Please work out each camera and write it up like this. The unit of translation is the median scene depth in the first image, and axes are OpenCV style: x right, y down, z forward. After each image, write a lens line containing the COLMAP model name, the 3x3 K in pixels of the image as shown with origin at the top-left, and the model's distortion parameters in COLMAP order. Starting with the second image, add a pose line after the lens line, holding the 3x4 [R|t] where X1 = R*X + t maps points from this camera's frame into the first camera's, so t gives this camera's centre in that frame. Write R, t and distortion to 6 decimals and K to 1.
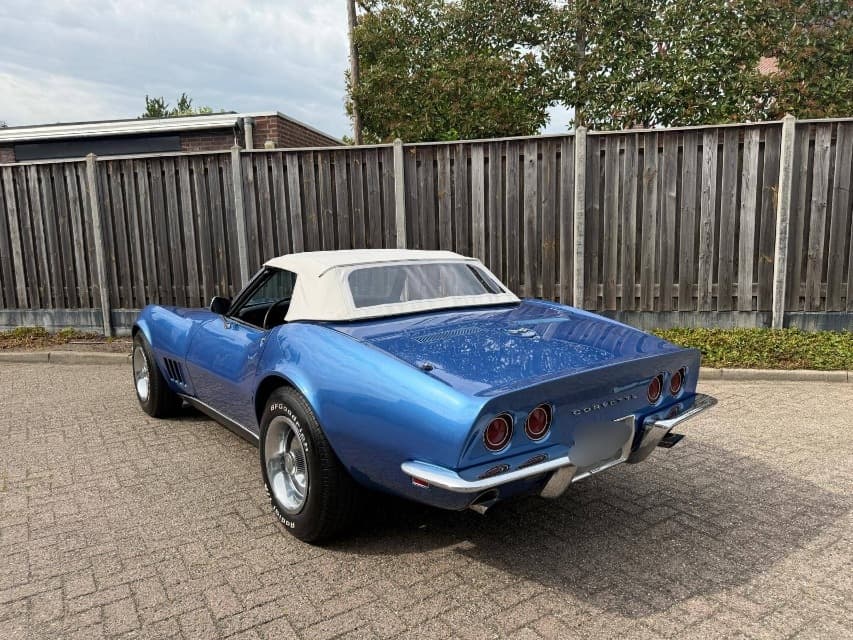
lens RADIAL K [[600.2, 0, 425.2], [0, 600.2, 322.2], [0, 0, 1]] dist [0.033864, -0.052257]
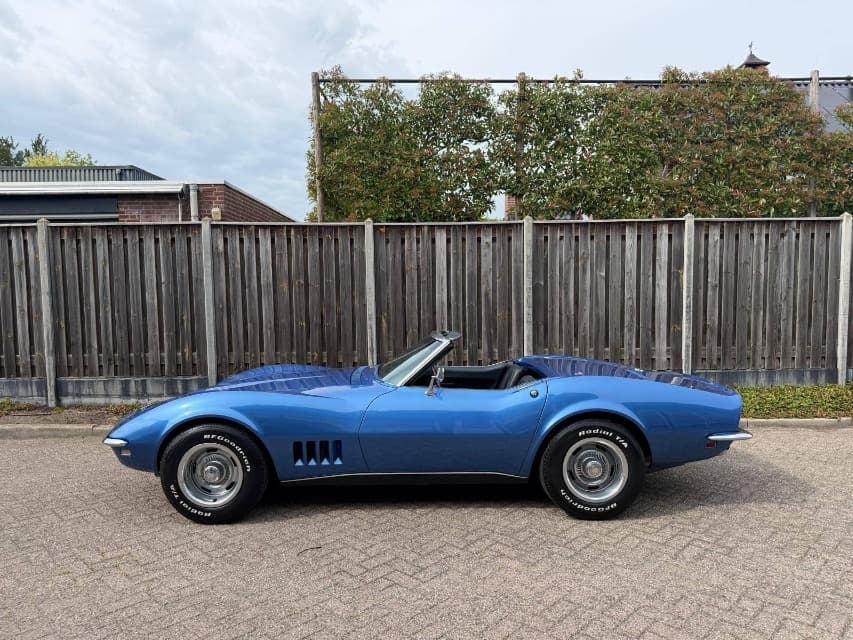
lens RADIAL K [[600.2, 0, 423.5], [0, 600.2, 325.6], [0, 0, 1]] dist [0.033864, -0.052257]
pose [[0.976273, -0.002652, 0.216527, -0.190924], [0.019277, 0.997020, -0.074703, -0.025923], [-0.215683, 0.077104, 0.973414, -0.078336]]
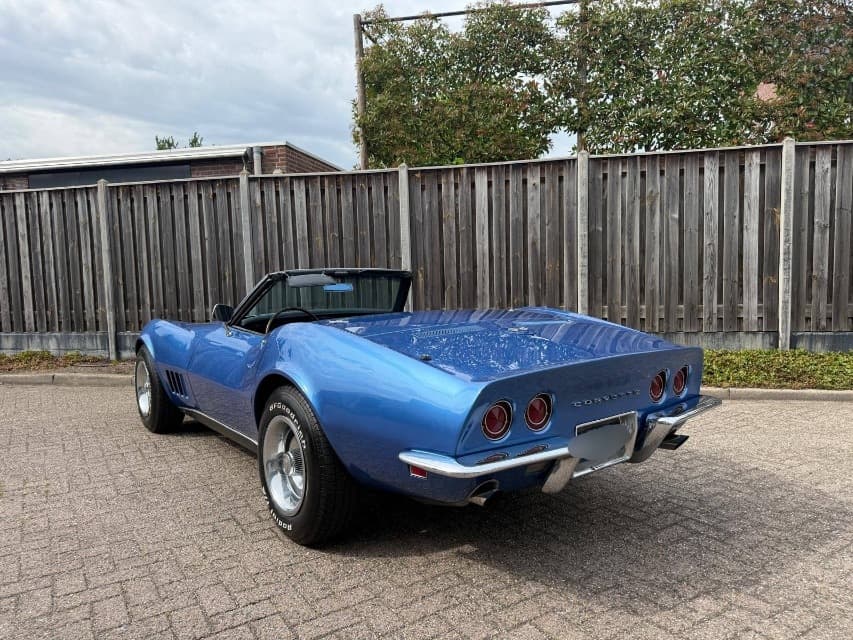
lens RADIAL K [[600.2, 0, 427.3], [0, 600.2, 322.4], [0, 0, 1]] dist [0.033864, -0.052257]
pose [[0.999963, 0.001170, -0.008468, 0.004758], [-0.001683, 0.998142, -0.060914, 0.026347], [0.008381, 0.060926, 0.998107, 0.001891]]
